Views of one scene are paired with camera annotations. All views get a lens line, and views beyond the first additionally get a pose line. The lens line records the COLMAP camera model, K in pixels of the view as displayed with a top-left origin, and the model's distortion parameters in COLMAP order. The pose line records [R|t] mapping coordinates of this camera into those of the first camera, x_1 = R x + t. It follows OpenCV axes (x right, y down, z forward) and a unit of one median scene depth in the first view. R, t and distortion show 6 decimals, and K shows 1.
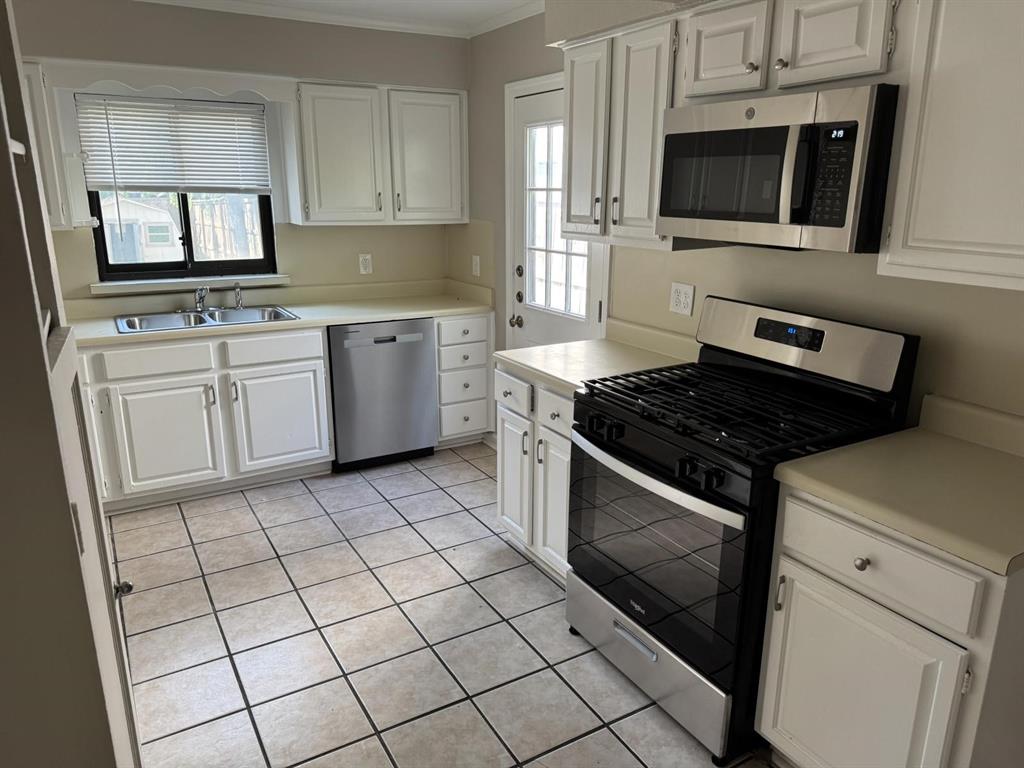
lens RADIAL K [[717.0, 0, 516.0], [0, 717.0, 380.3], [0, 0, 1]] dist [0.008877, -0.003451]
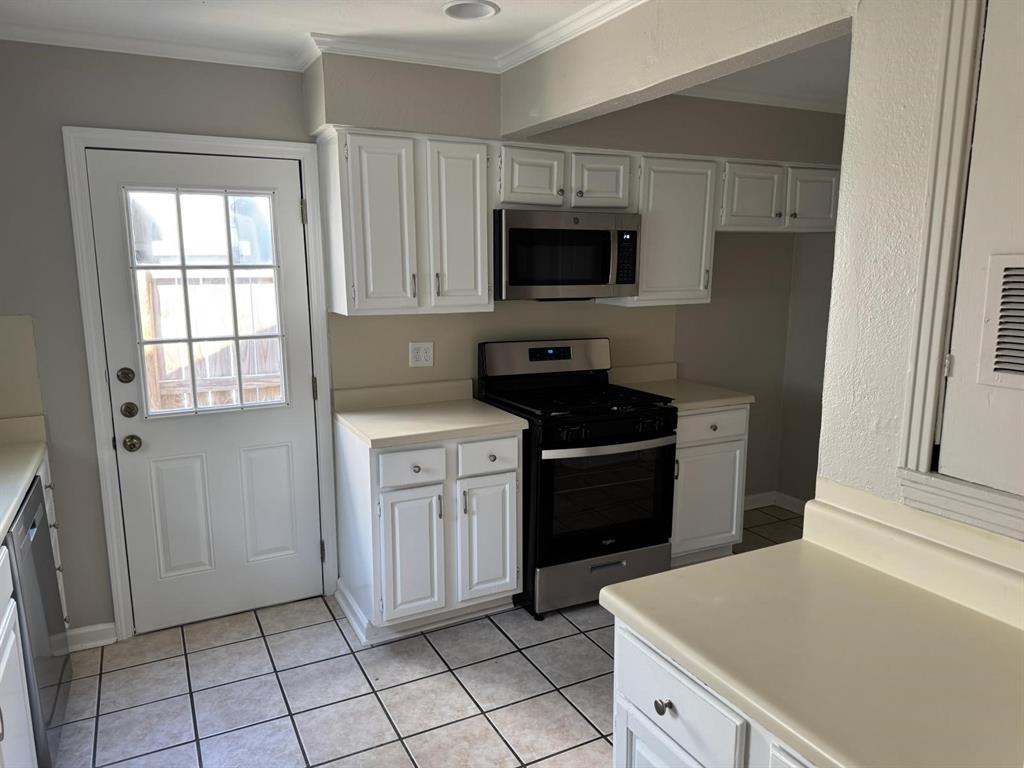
lens RADIAL K [[717.0, 0, 517.9], [0, 717.0, 389.3], [0, 0, 1]] dist [0.008877, -0.003451]
pose [[0.044348, -0.172042, 0.984091, -0.953235], [0.258792, 0.953413, 0.155017, -0.201440], [-0.964914, 0.247800, 0.086805, 0.750237]]
